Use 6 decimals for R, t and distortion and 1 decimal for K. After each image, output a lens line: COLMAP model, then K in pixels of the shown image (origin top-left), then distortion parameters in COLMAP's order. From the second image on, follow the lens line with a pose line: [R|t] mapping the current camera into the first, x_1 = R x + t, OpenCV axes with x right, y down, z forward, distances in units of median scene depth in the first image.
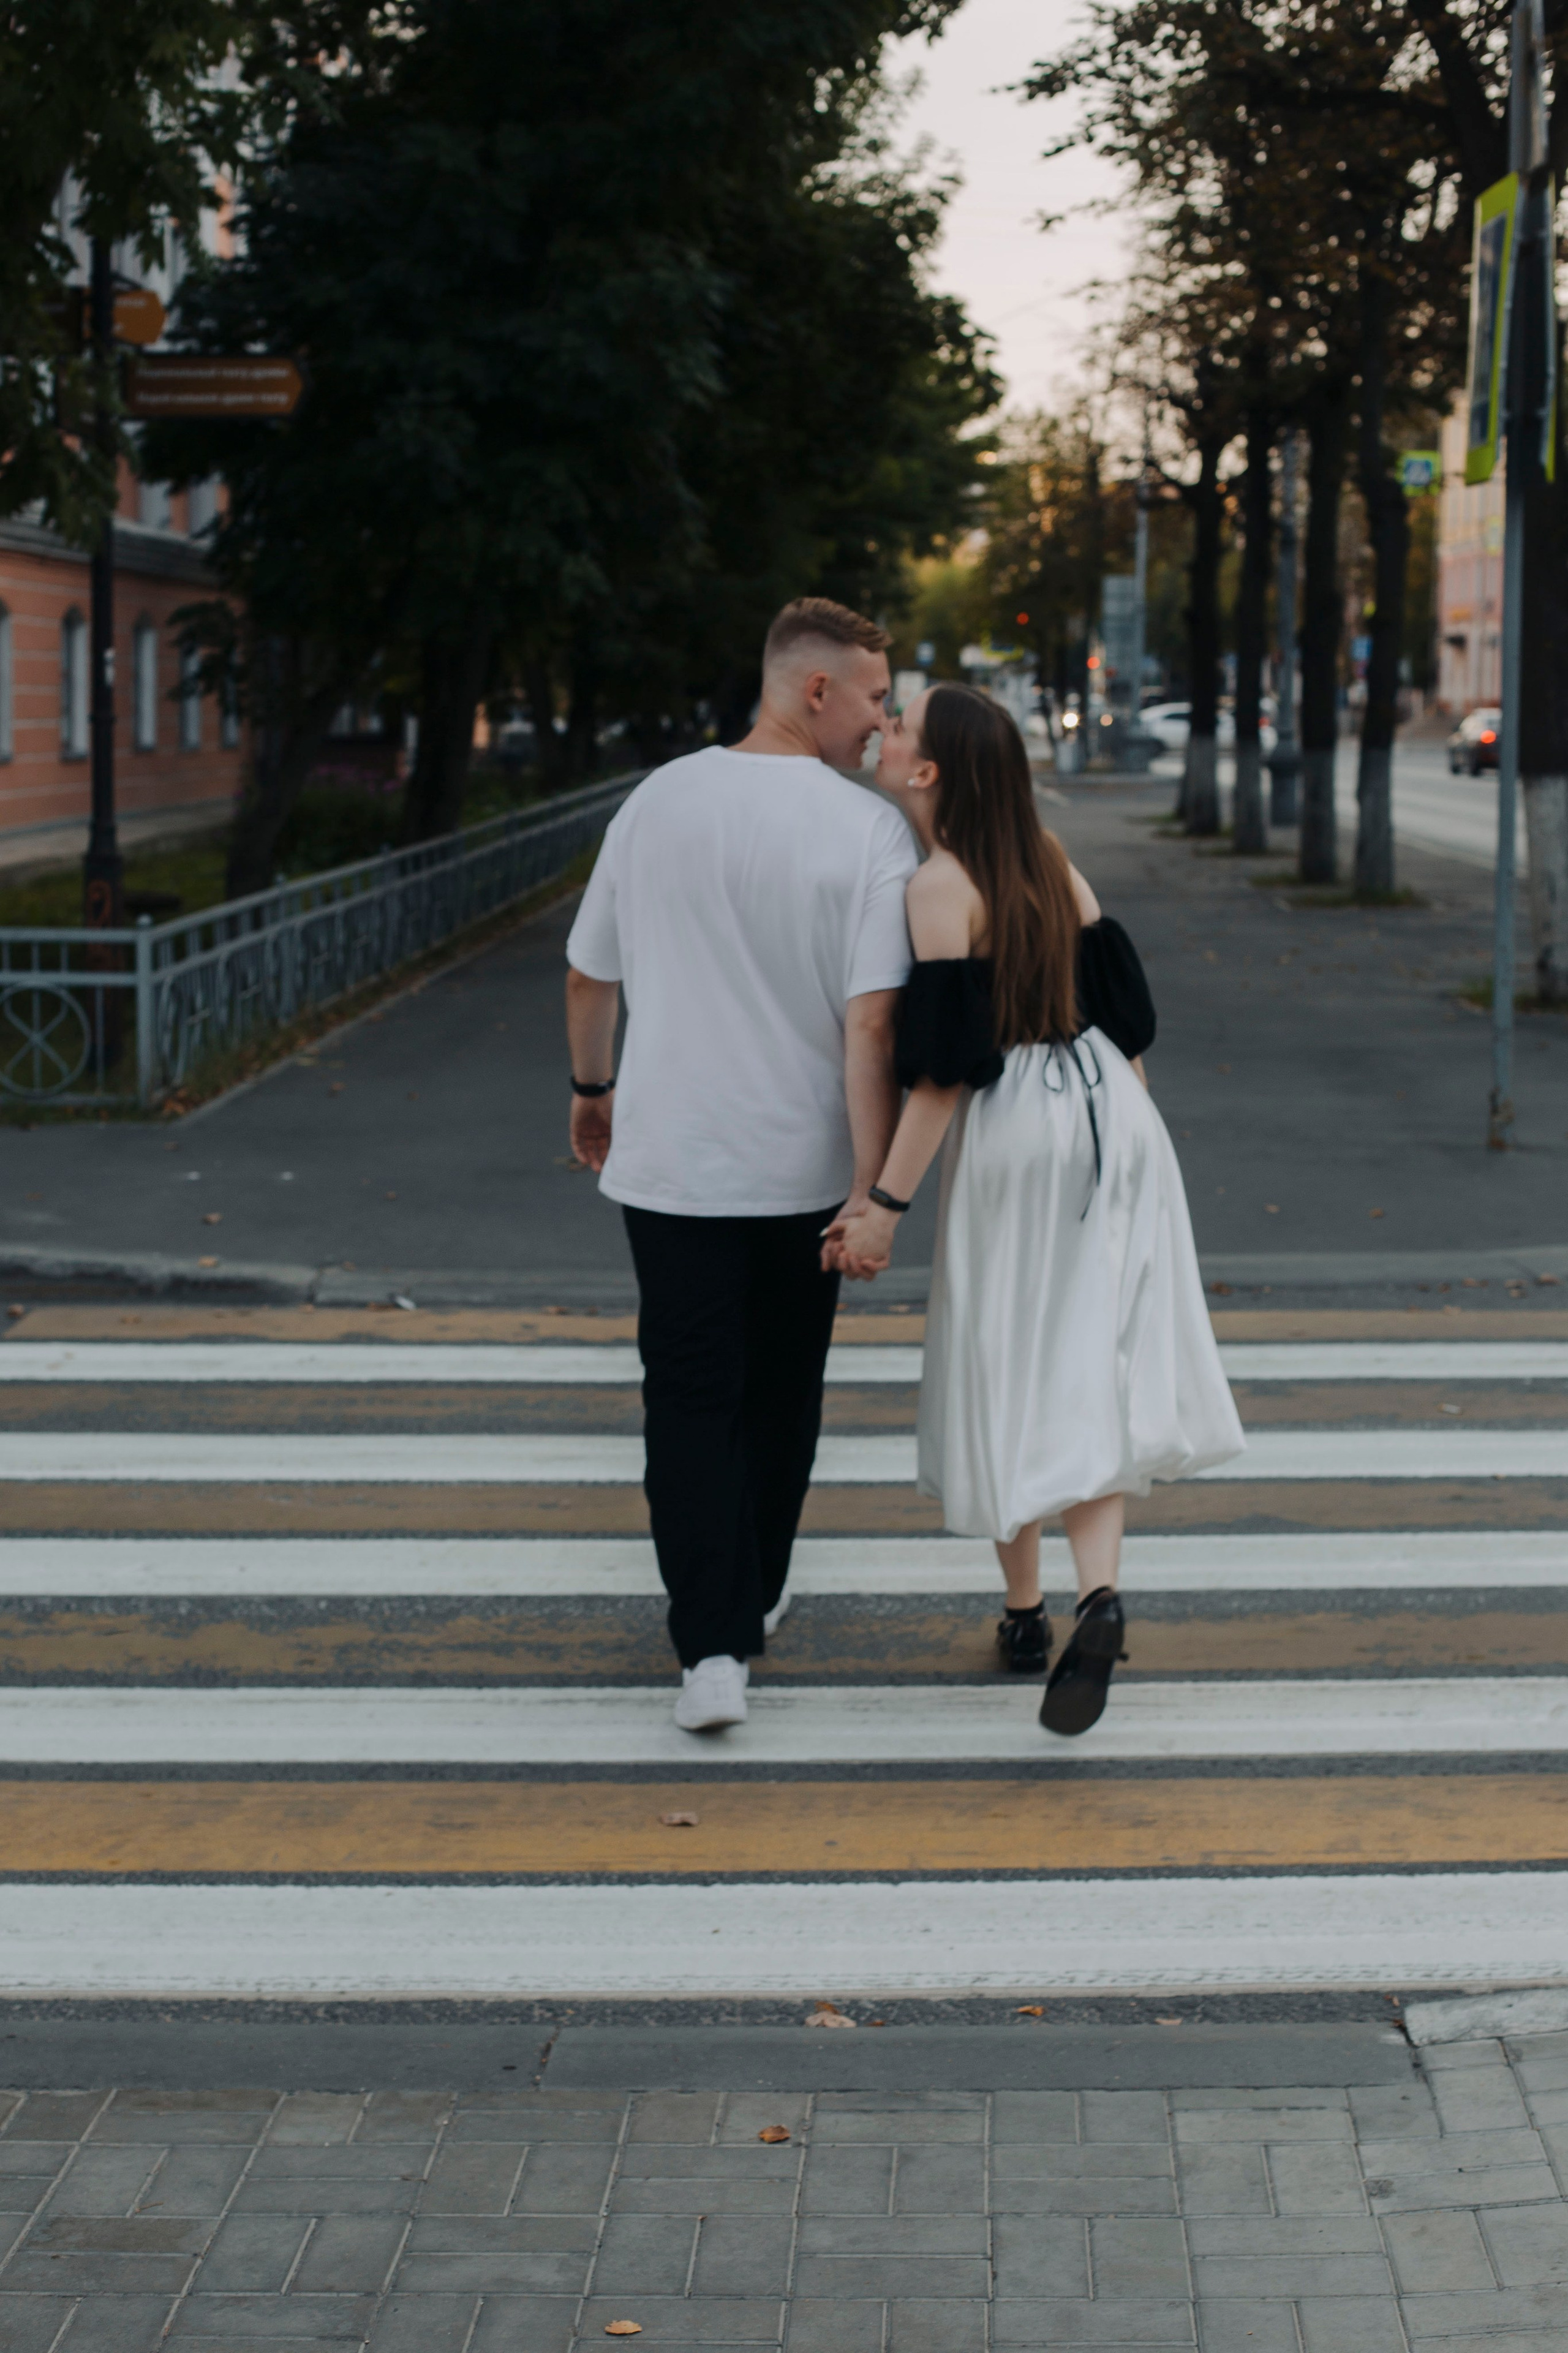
lens RADIAL K [[4084.3, 0, 703.8], [0, 4084.3, 1095.4], [0, 0, 1]] dist [-0.117764, 0.190024]
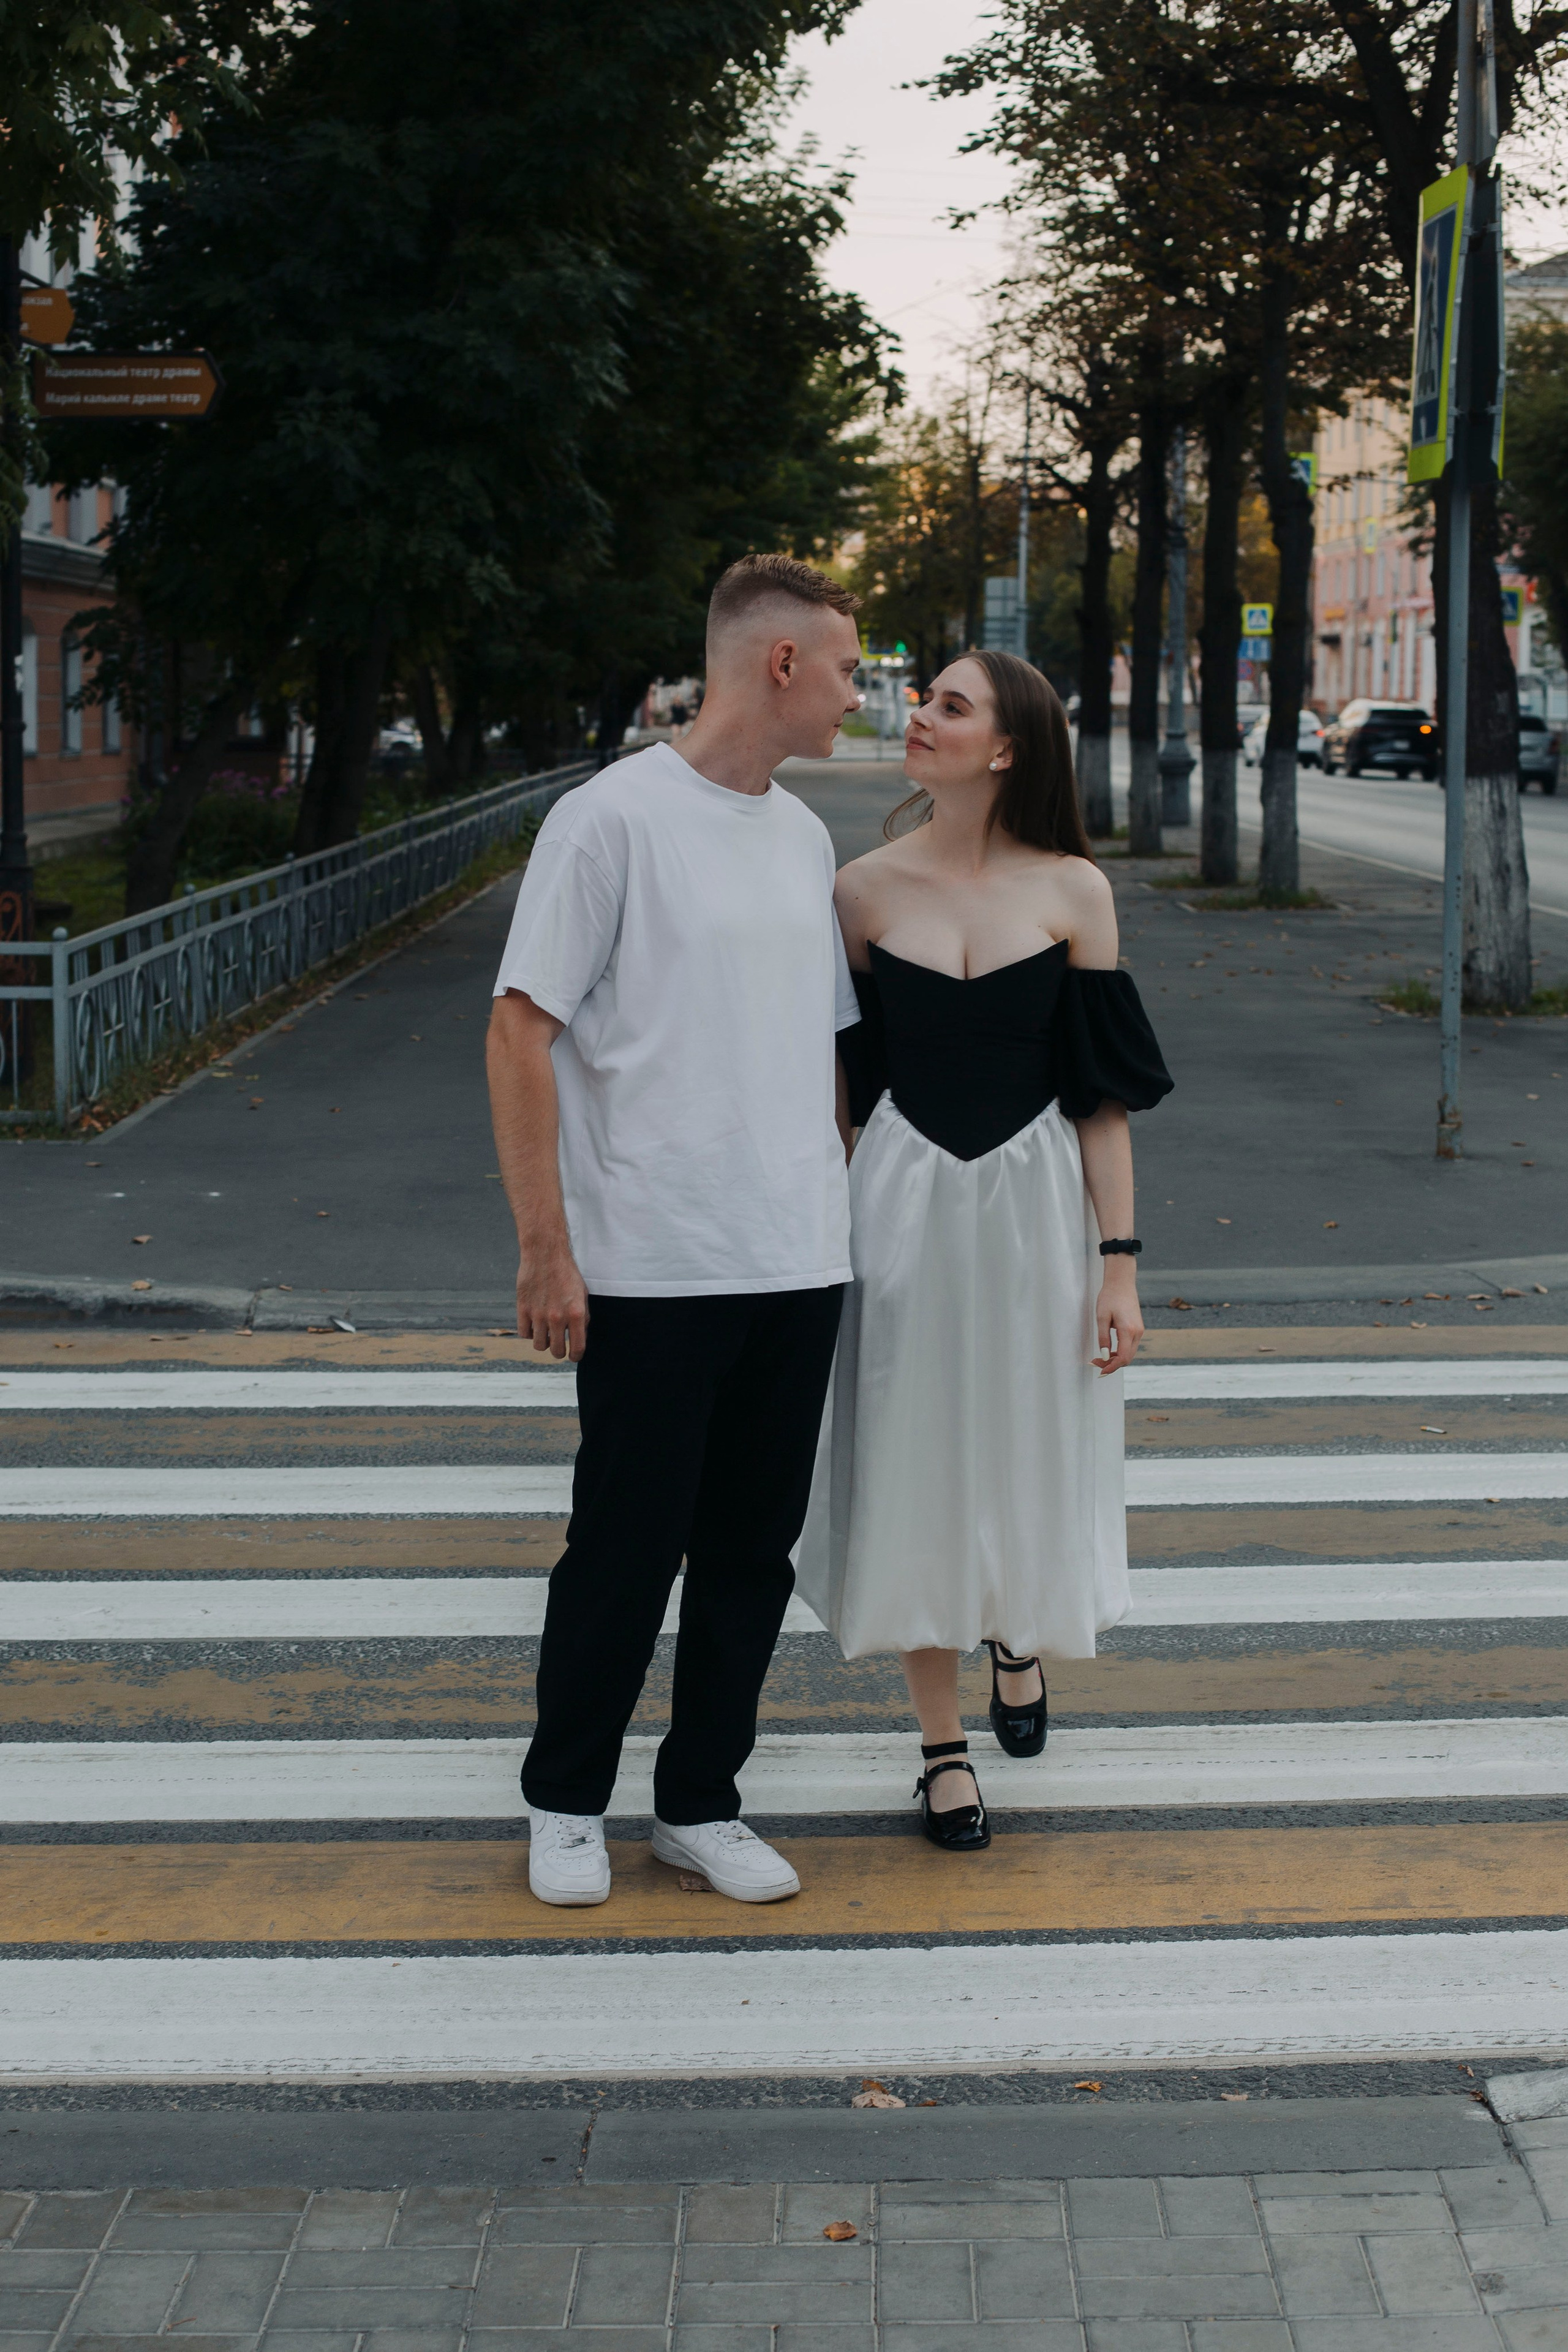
lens RADIAL K [[4082.9, 0, 703.8], [0, 4082.9, 1094.9], [0, 0, 1]] dist [-0.117764, 0.190024]
pose [[0.999502, -0.006074, 0.030973, -0.011713], [0.006093, 0.999981, -0.000523, -0.002130], [-0.030969, 0.000711, 0.999520, 0.016851]]
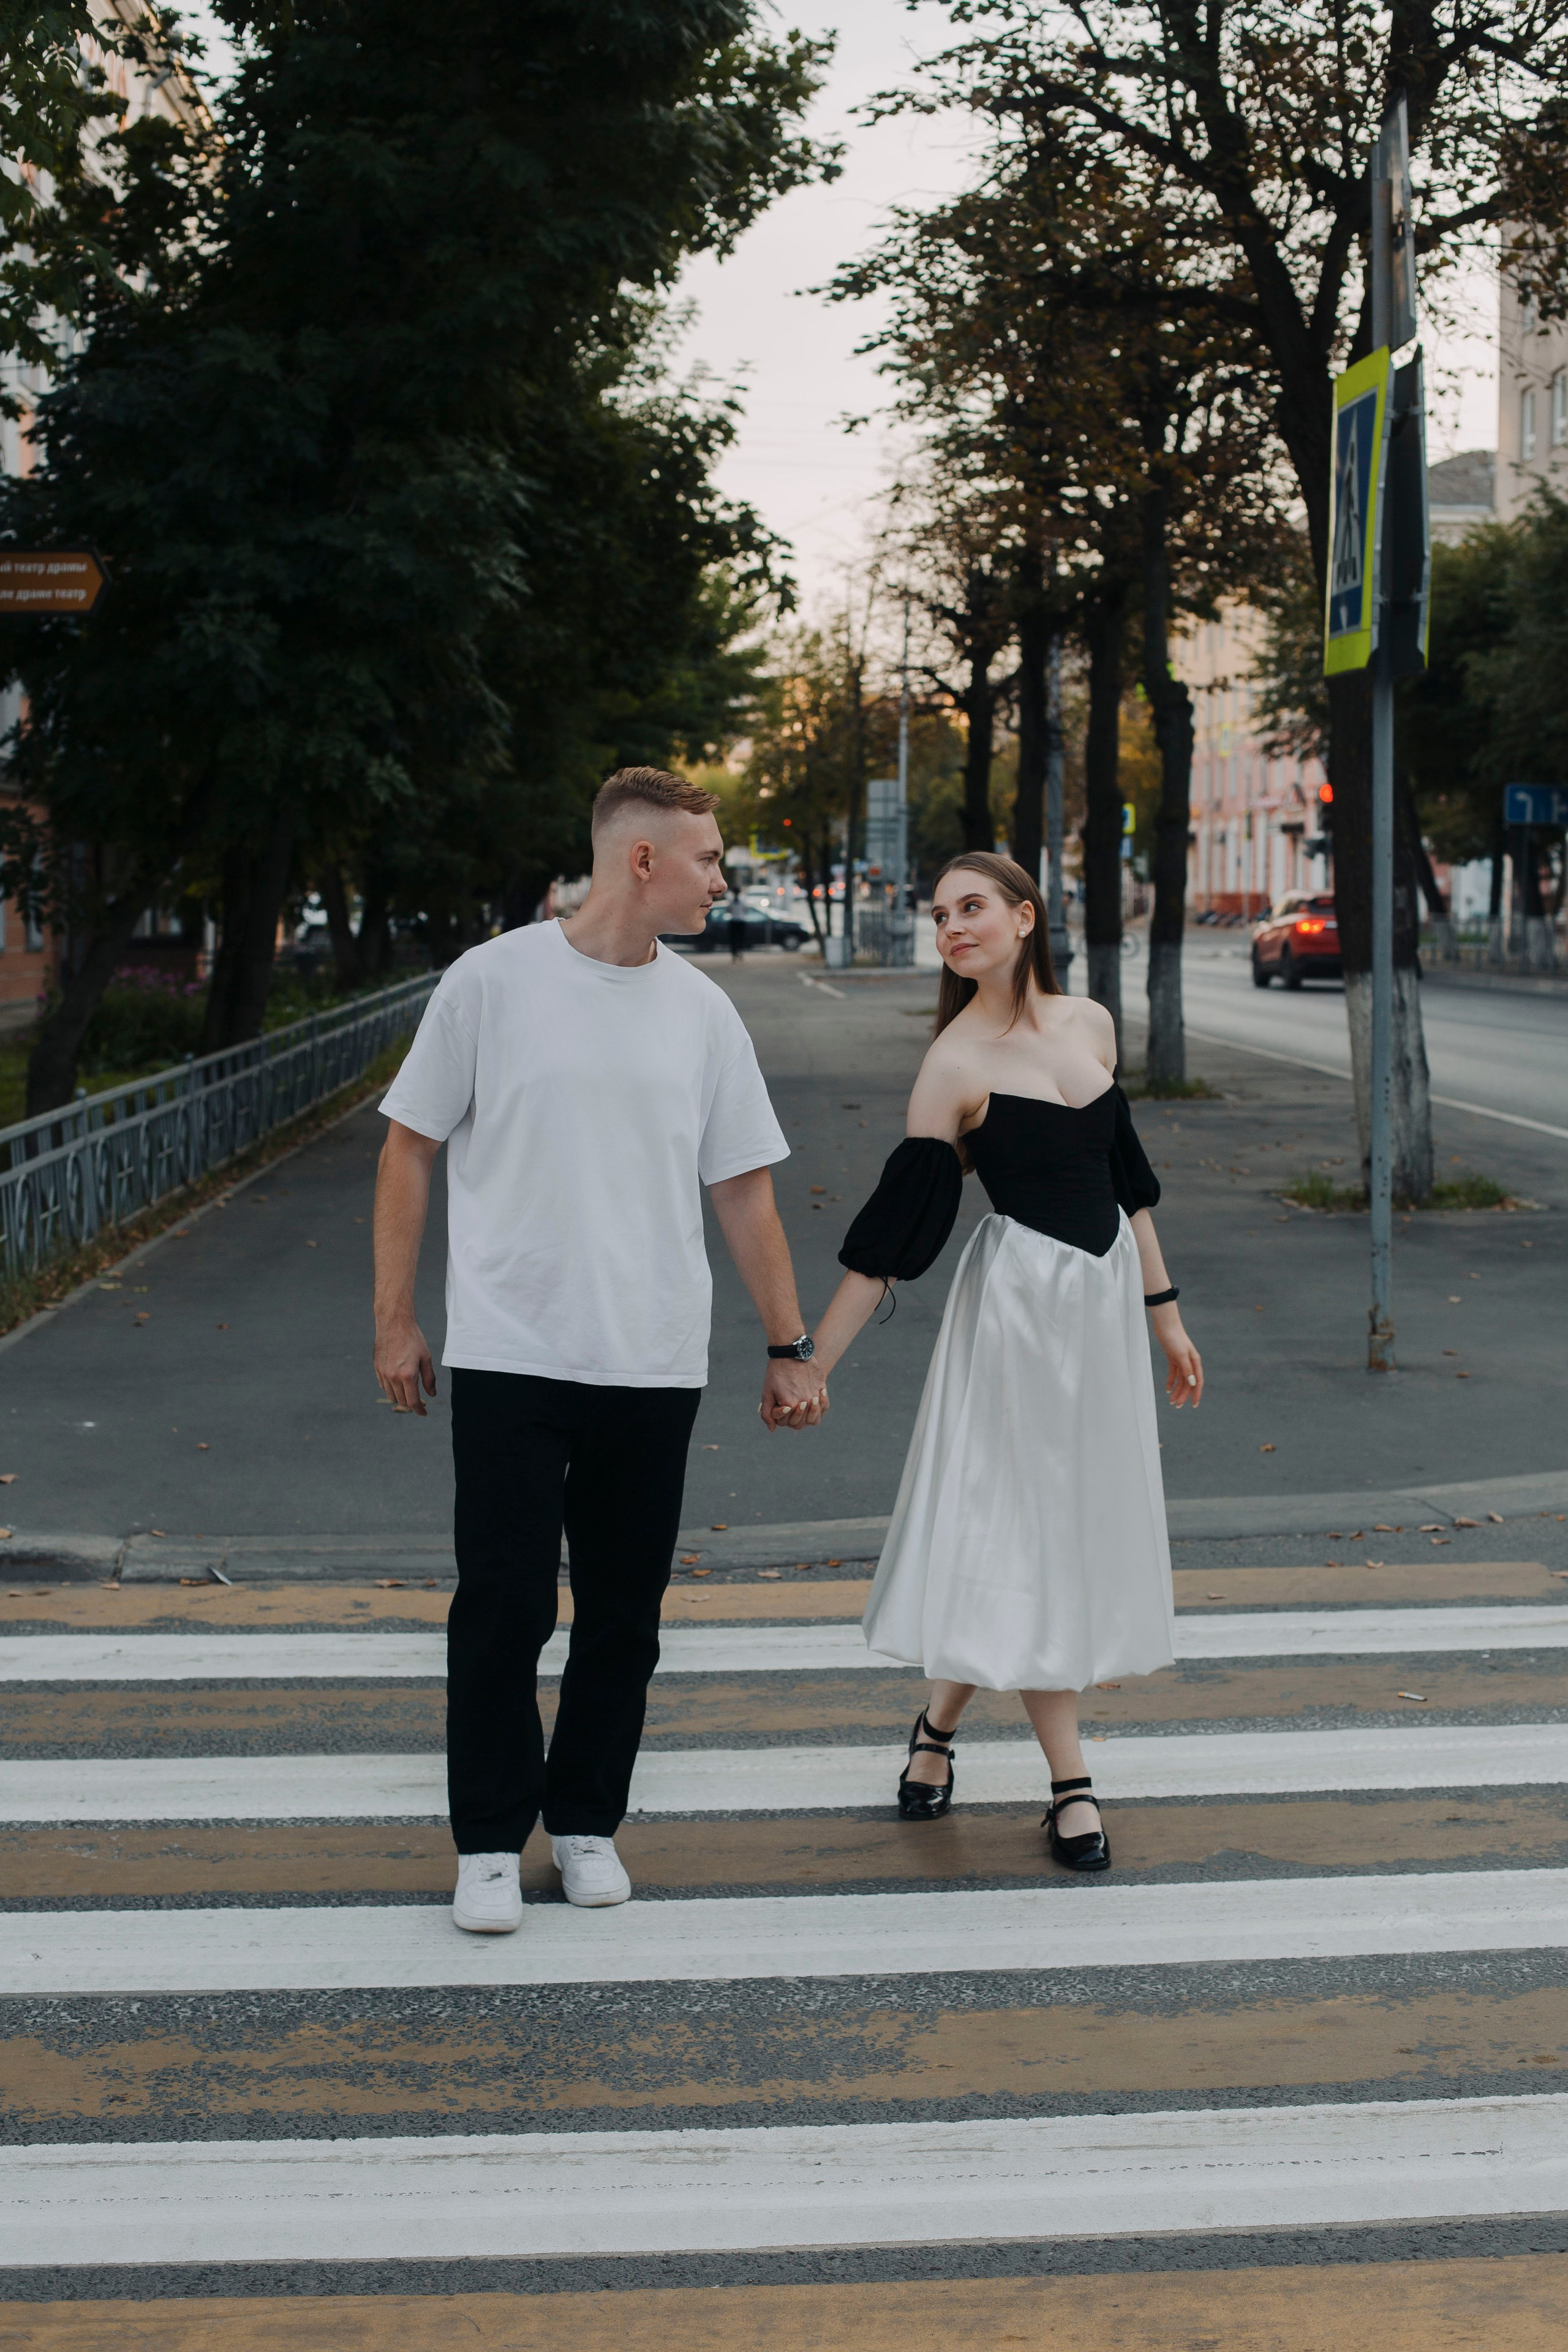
lens RADIAL K [[3811.2, 0, 794.1], [0, 3811.2, 1031.0], [0, 0, 1]] dist [-0.131557, 0.061390]
pose [[0.996626, -0.010279, 0.081427, -0.009374], [0.015289, 0.998012, -0.061143, -0.010905], [-0.080636, 0.062181, 0.994802, 0.099709]]
